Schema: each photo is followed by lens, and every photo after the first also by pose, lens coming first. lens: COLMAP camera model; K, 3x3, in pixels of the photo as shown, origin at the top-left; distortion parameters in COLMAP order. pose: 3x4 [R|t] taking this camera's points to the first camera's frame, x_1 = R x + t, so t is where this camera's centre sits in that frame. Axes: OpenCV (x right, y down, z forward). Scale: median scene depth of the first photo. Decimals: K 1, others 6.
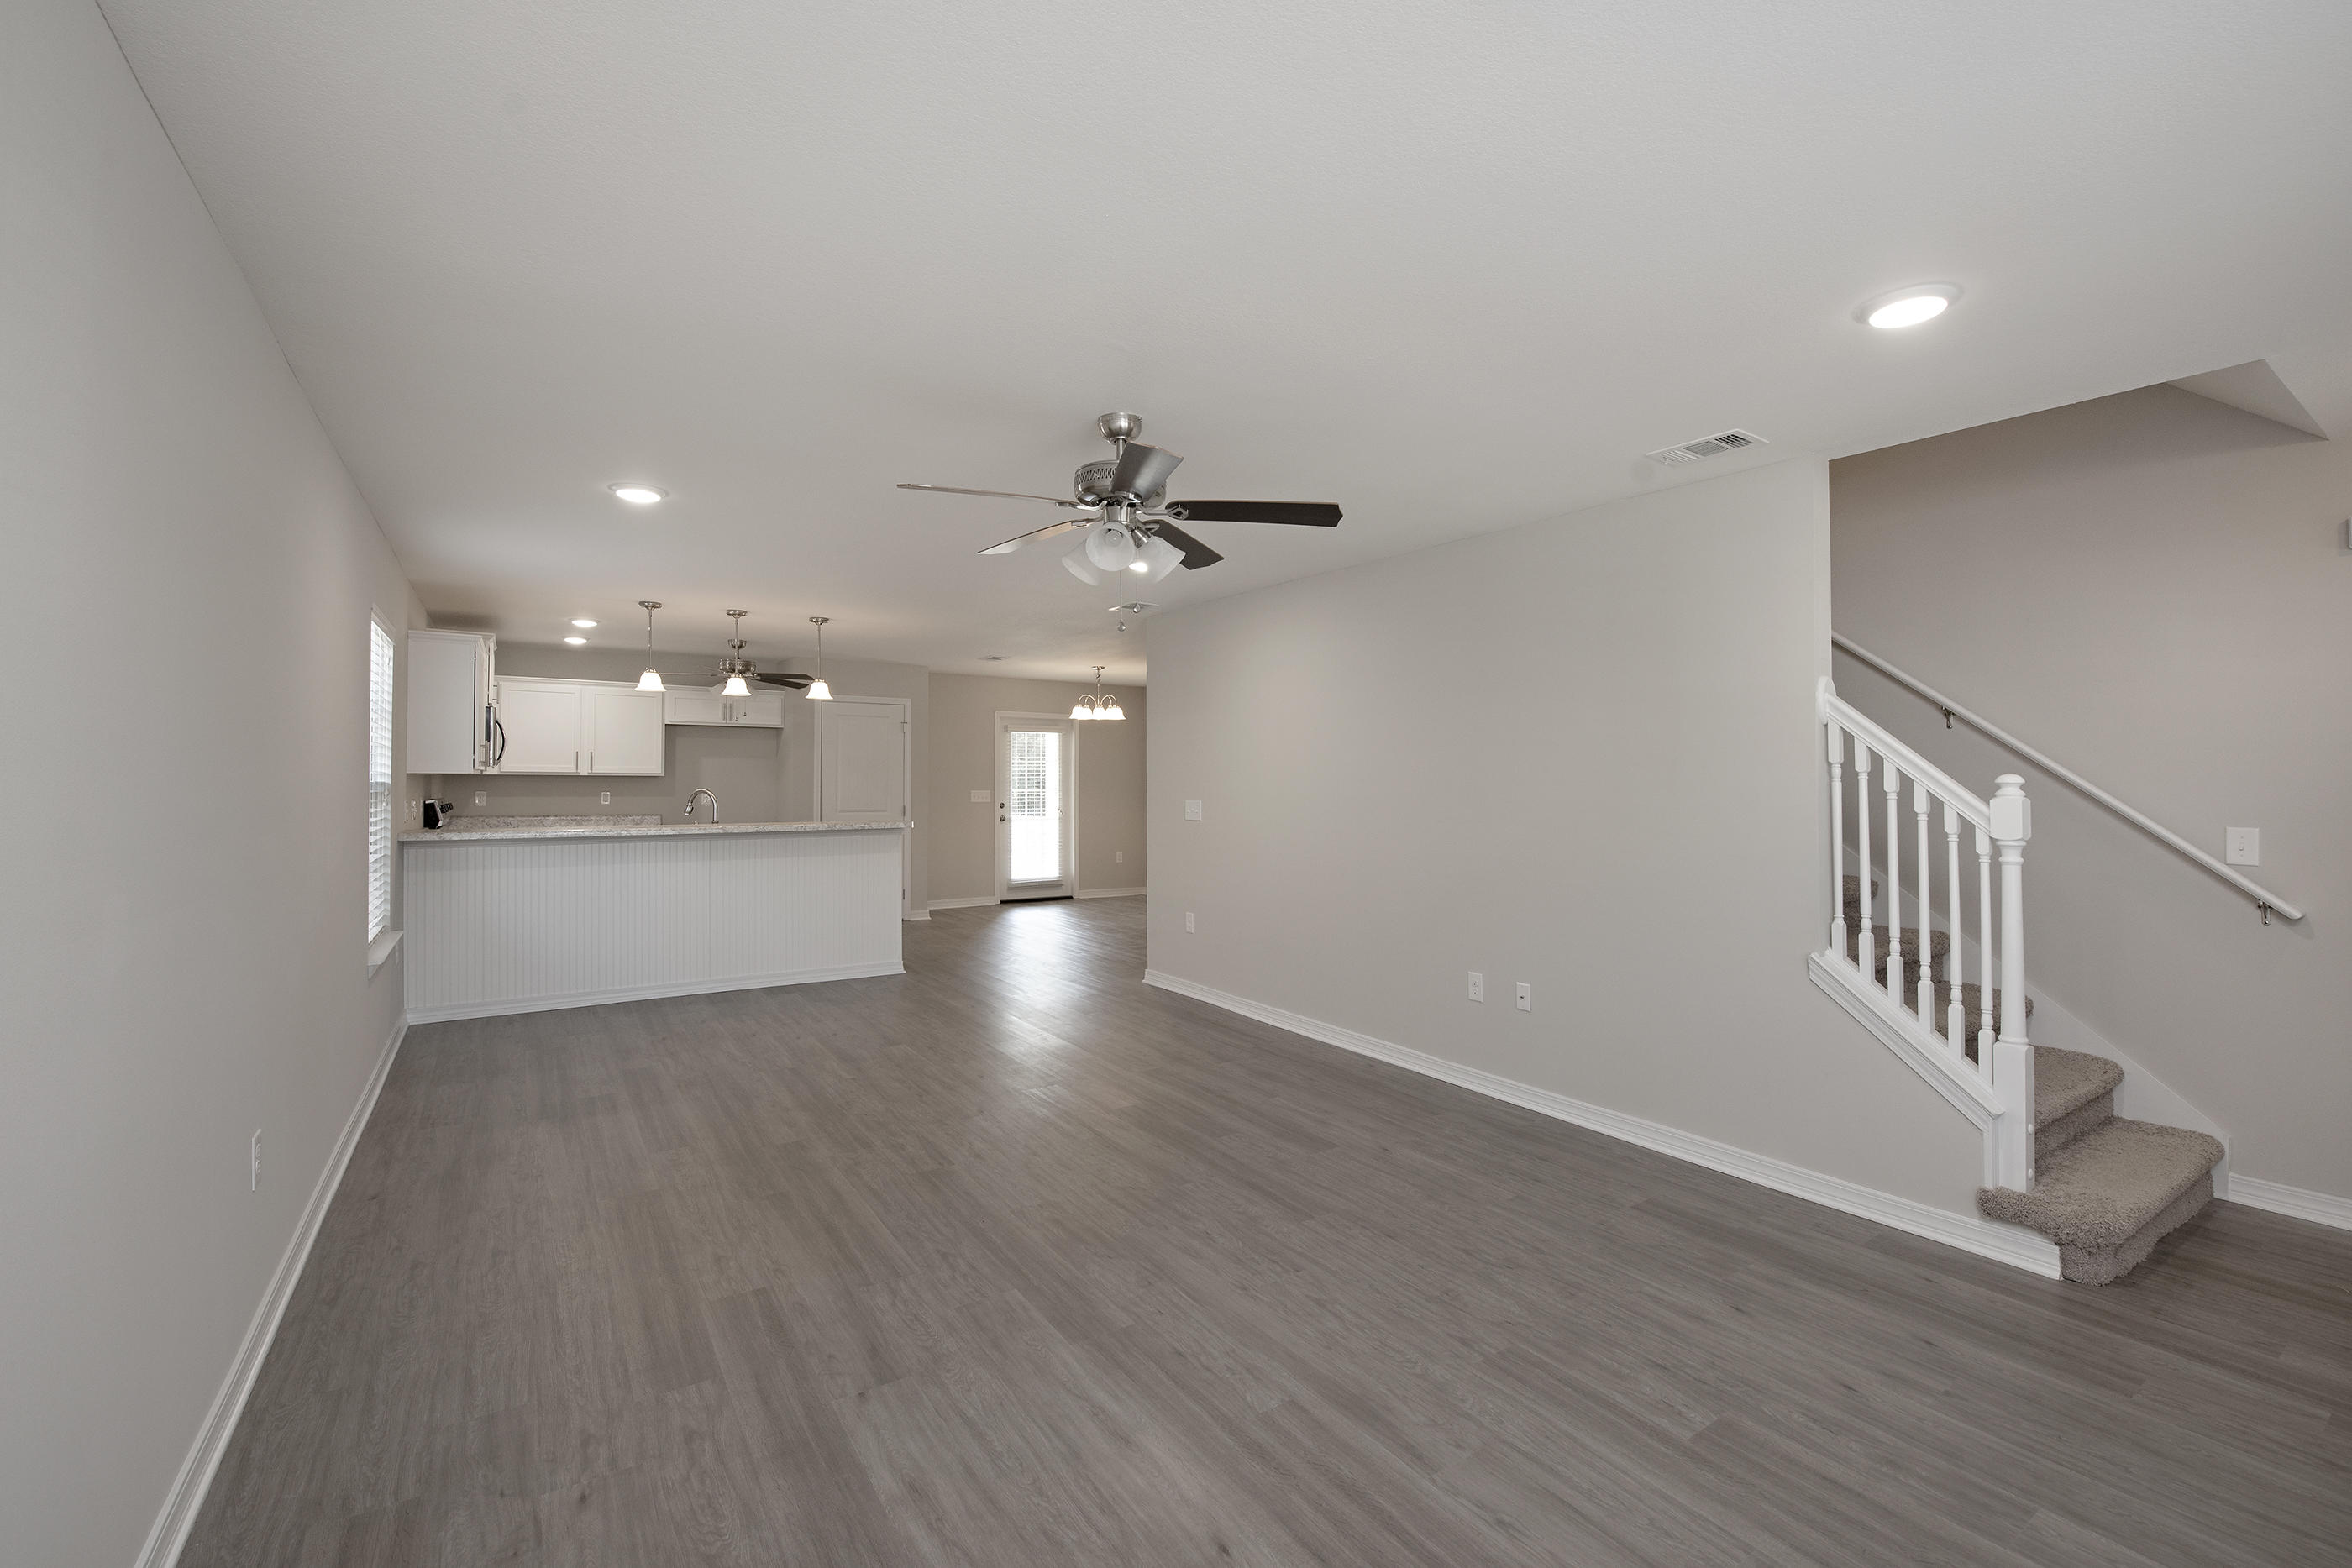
lens RADIAL K [[970.3, 0, 1221.2], [0, 970.3, 763.9], [0, 0, 1]] dist [-0.006047, -0.002644]
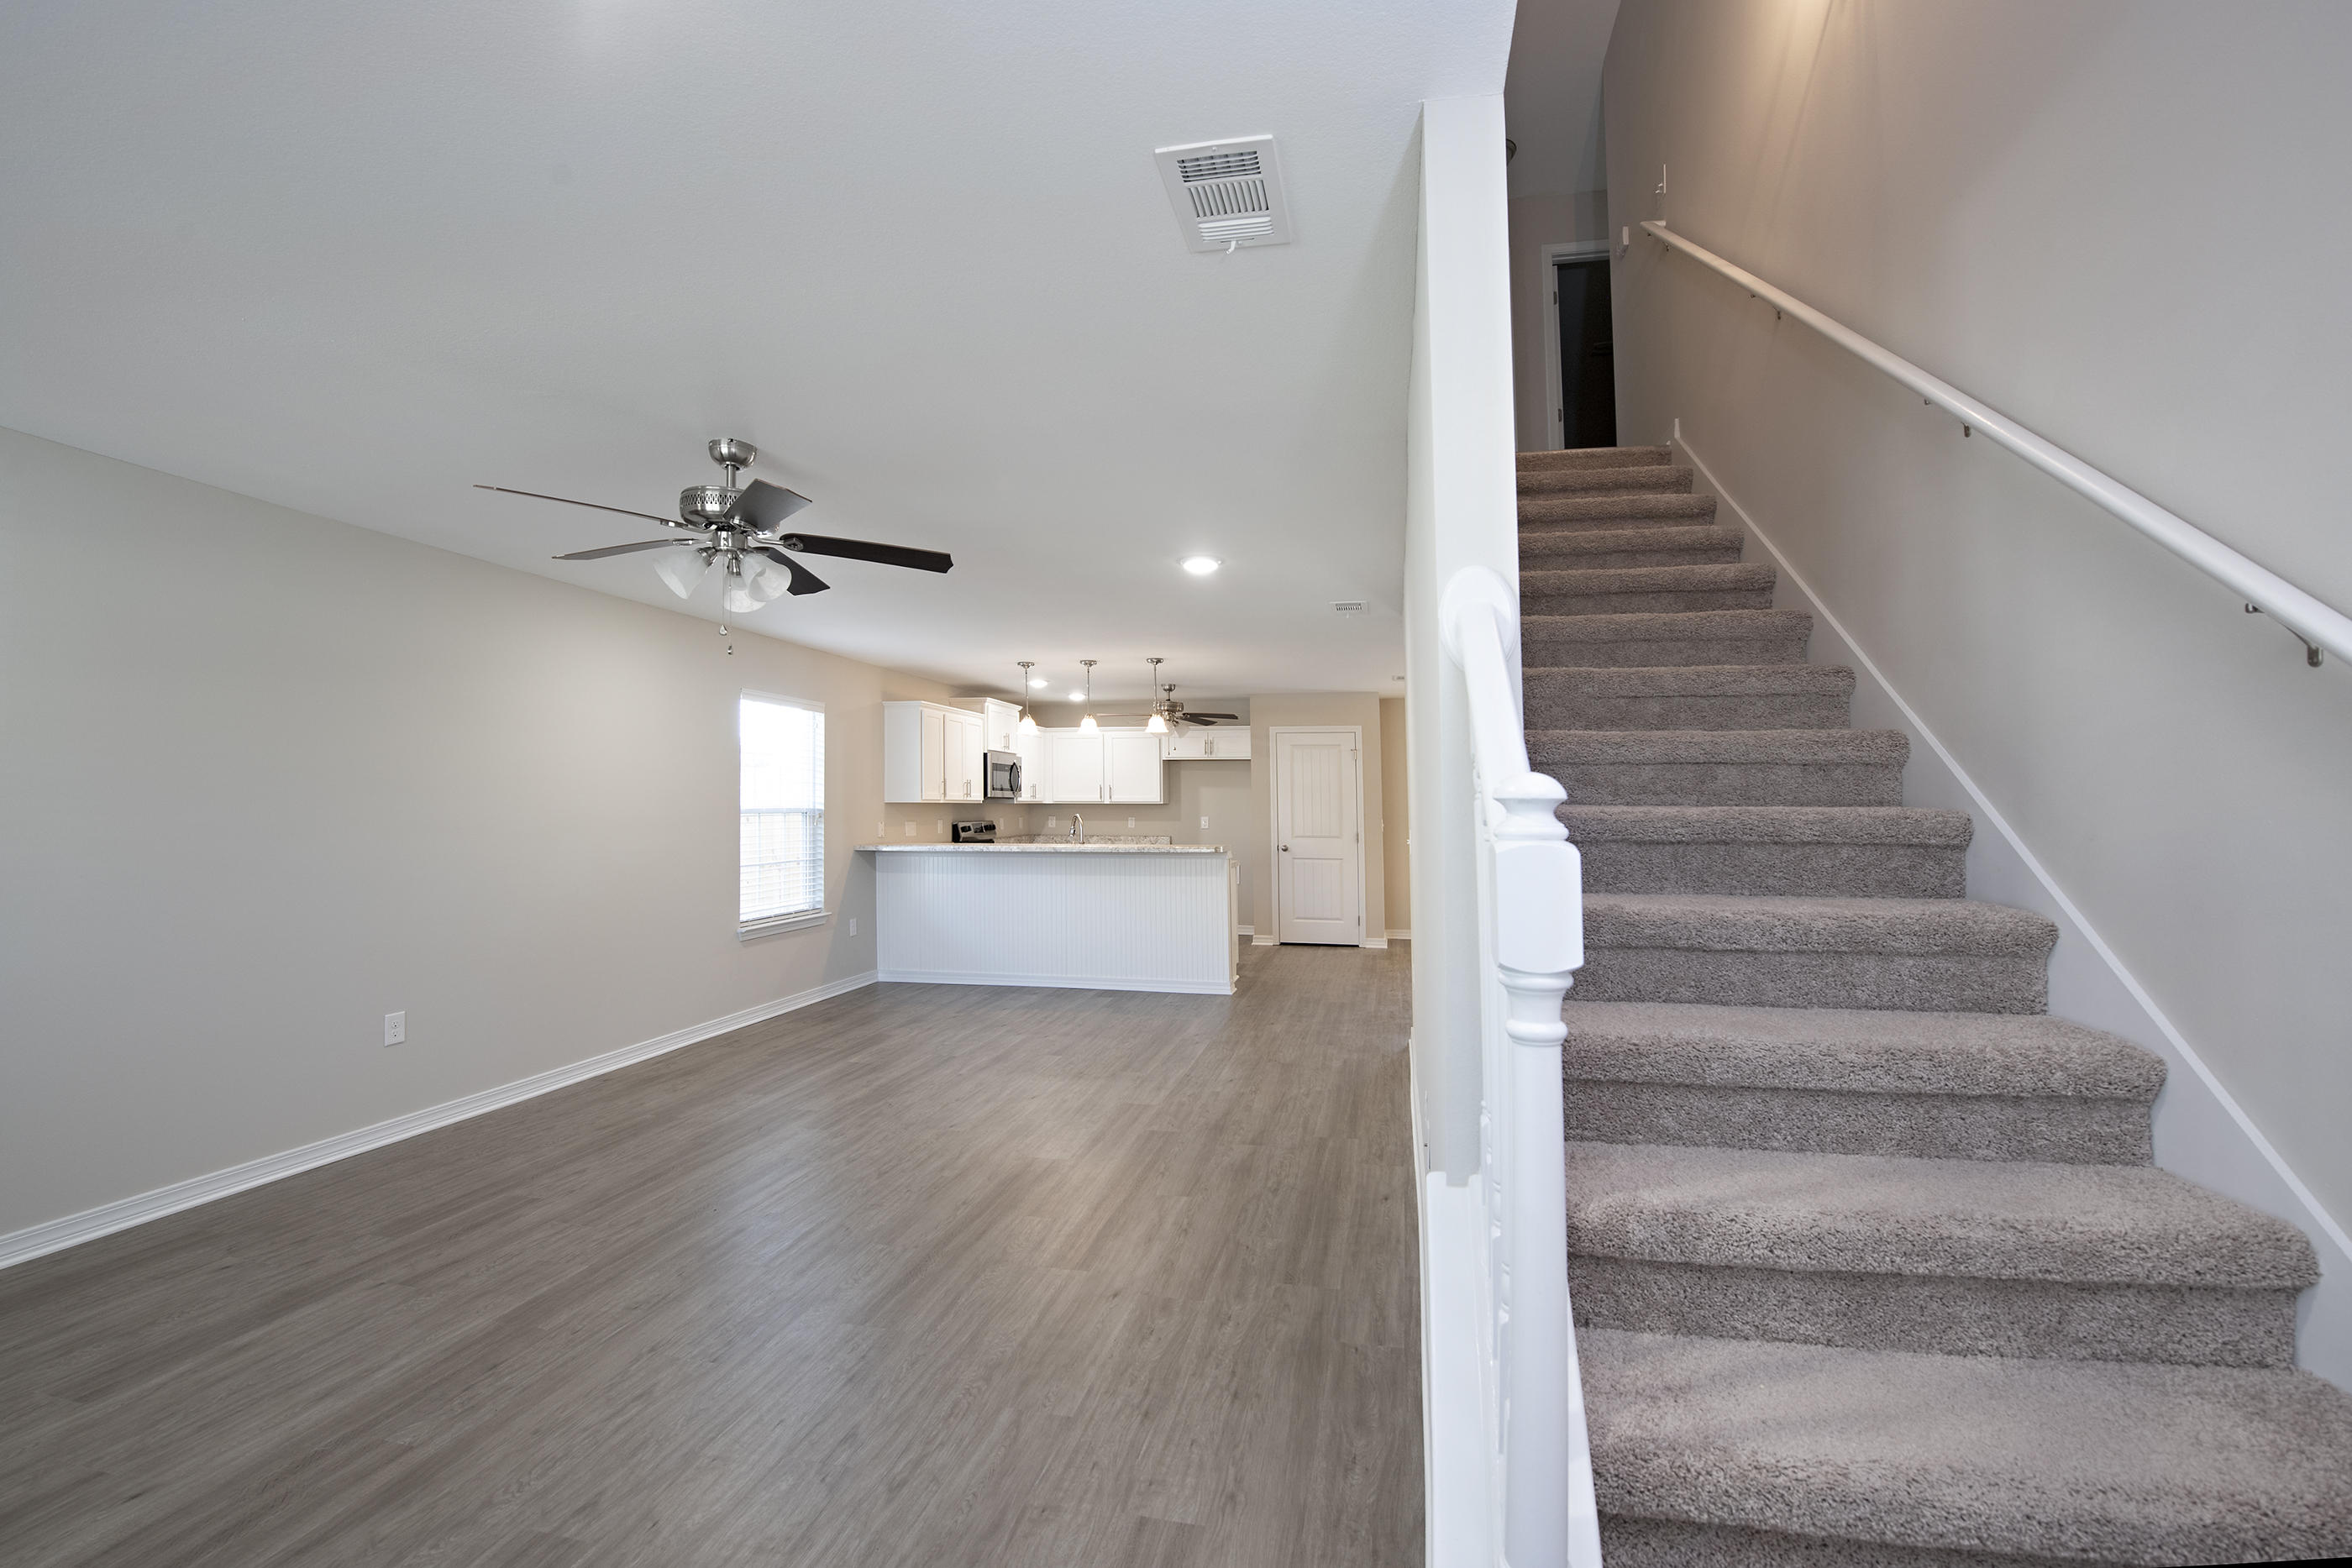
lens RADIAL K [[970.3, 0, 1230.7], [0, 970.3, 798.2], [0, 0, 1]] dist [-0.006047, -0.002644]
pose [[0.684105, -0.012869, -0.729270, 0.564683], [0.019218, 0.999815, 0.000385, 0.010604], [0.729130, -0.014279, 0.684226, 0.402033]]
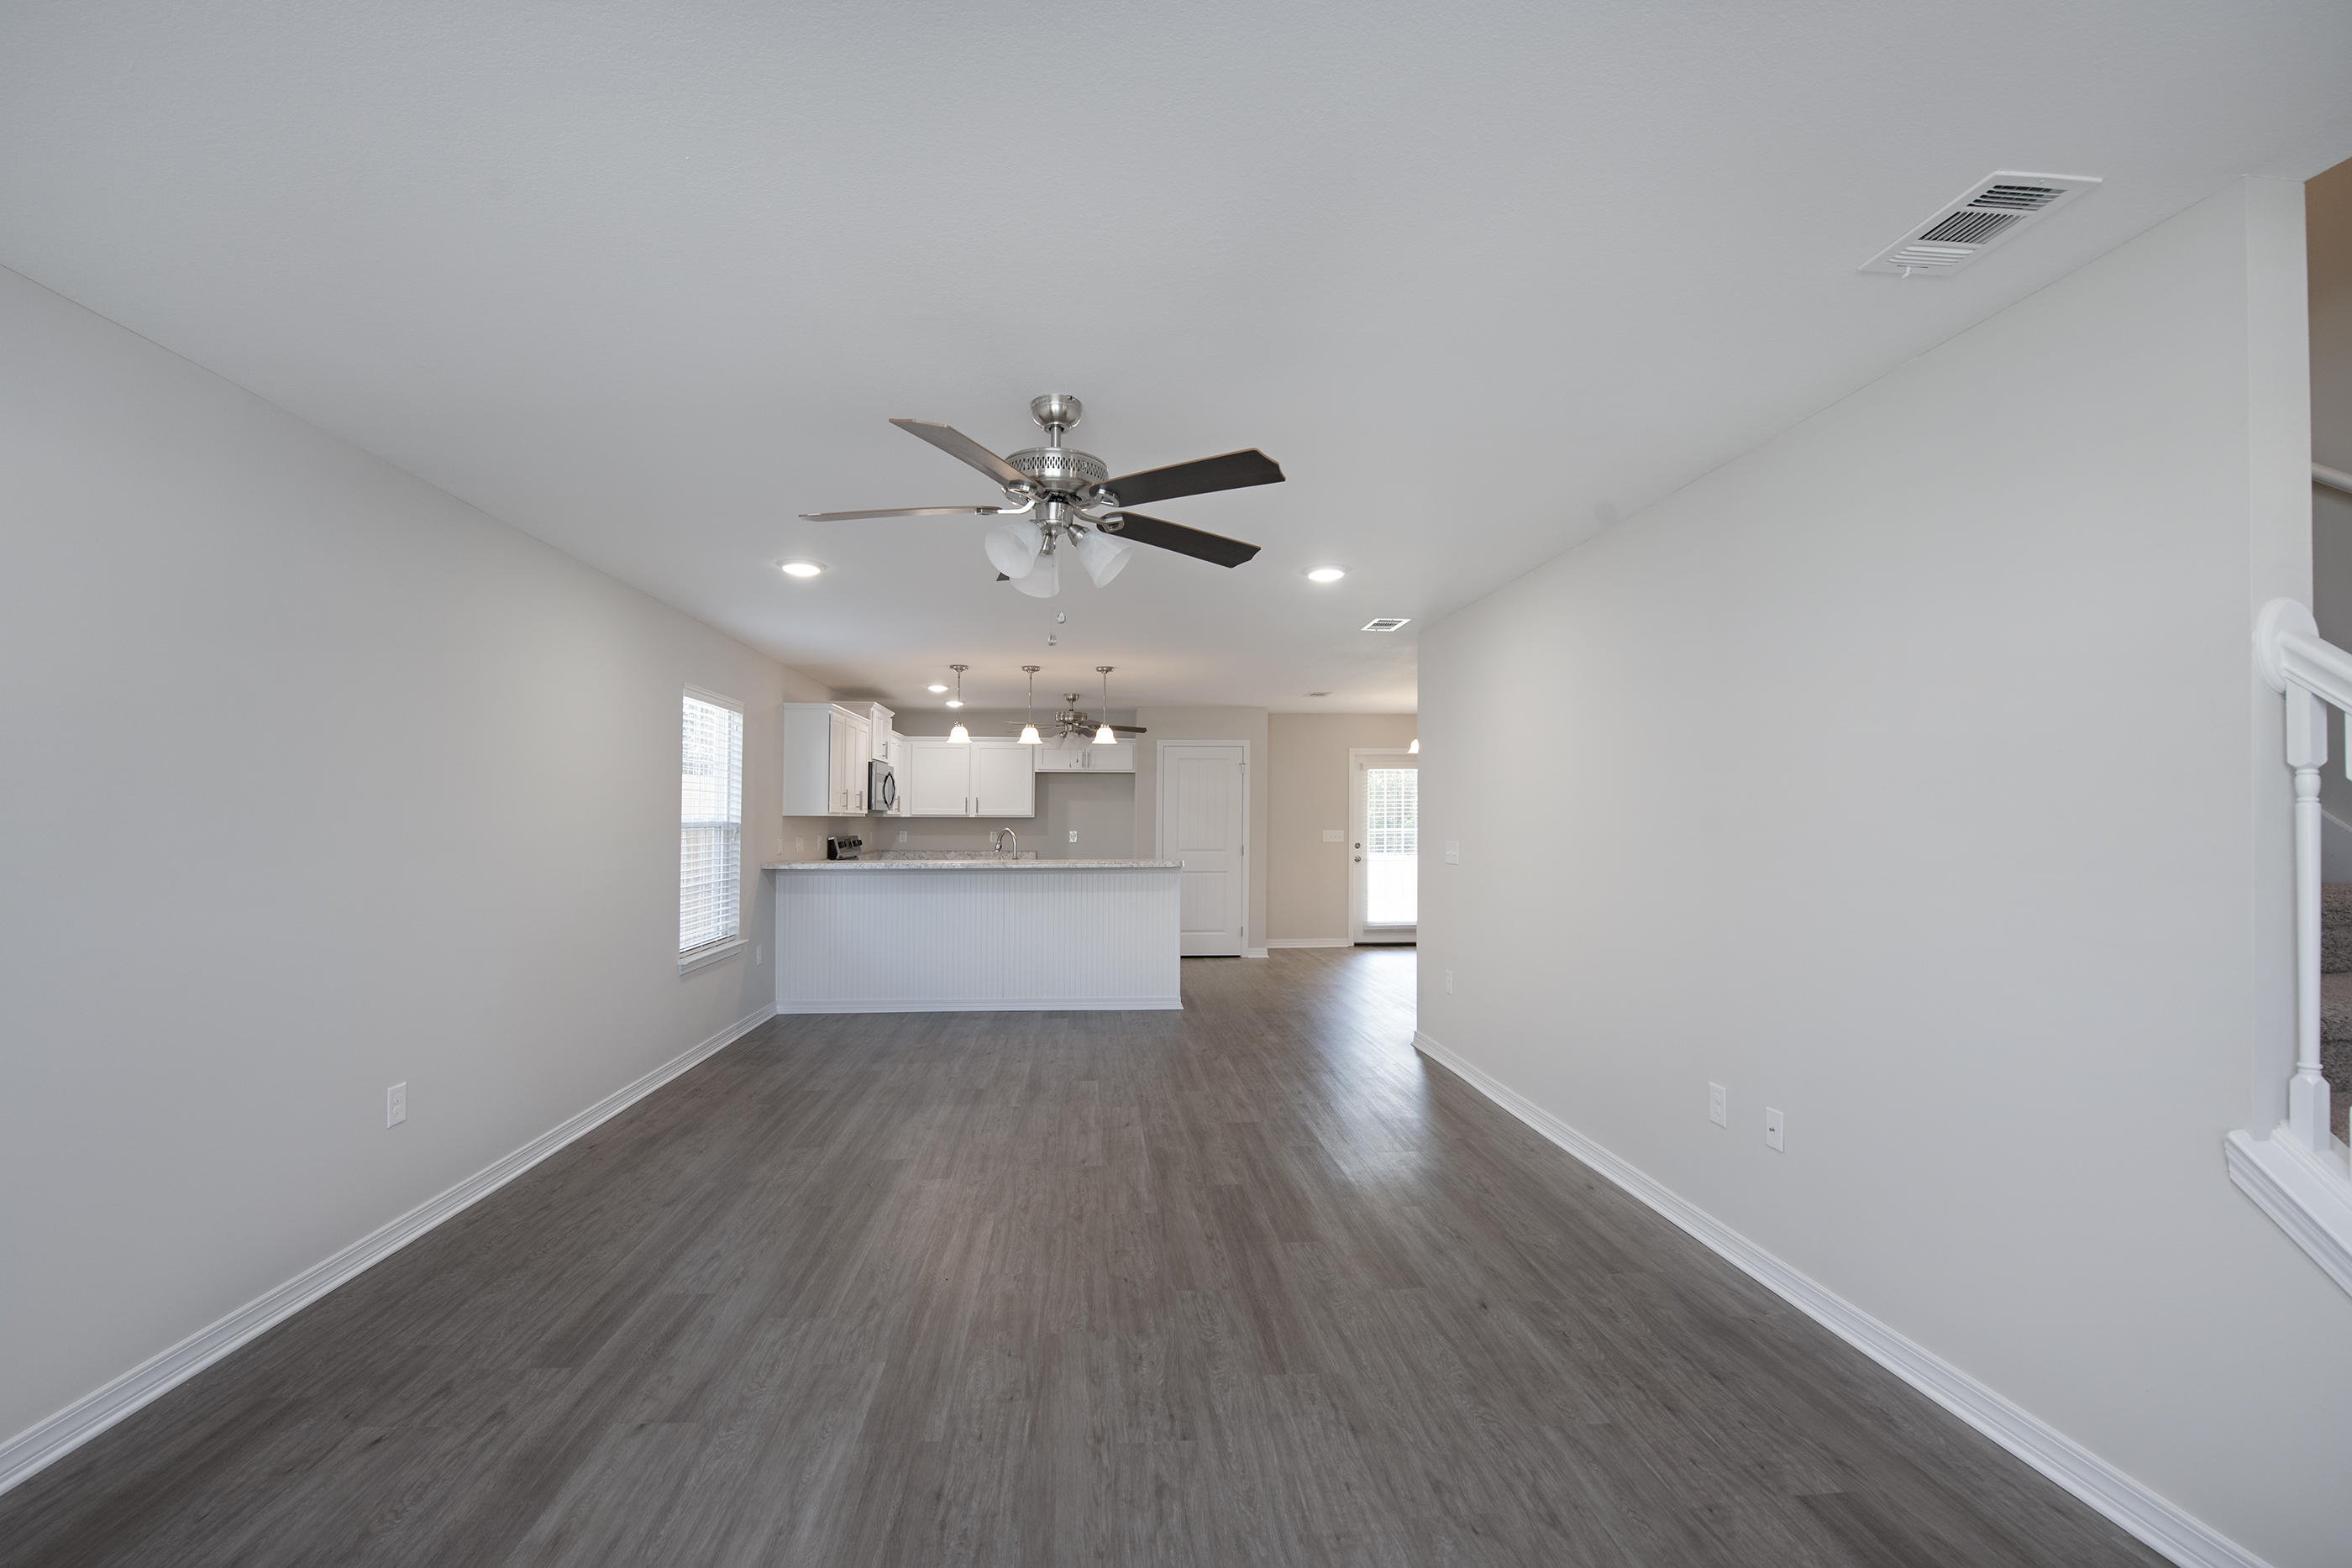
lens RADIAL K [[970.3, 0, 1185.9], [0, 970.3, 810.5], [0, 0, 1]] dist [-0.006047, -0.002644]
pose [[0.858453, -0.012205, -0.512747, 0.265685], [0.014916, 0.999888, 0.001173, 0.008839], [0.512675, -0.008656, 0.858539, 0.182075]]
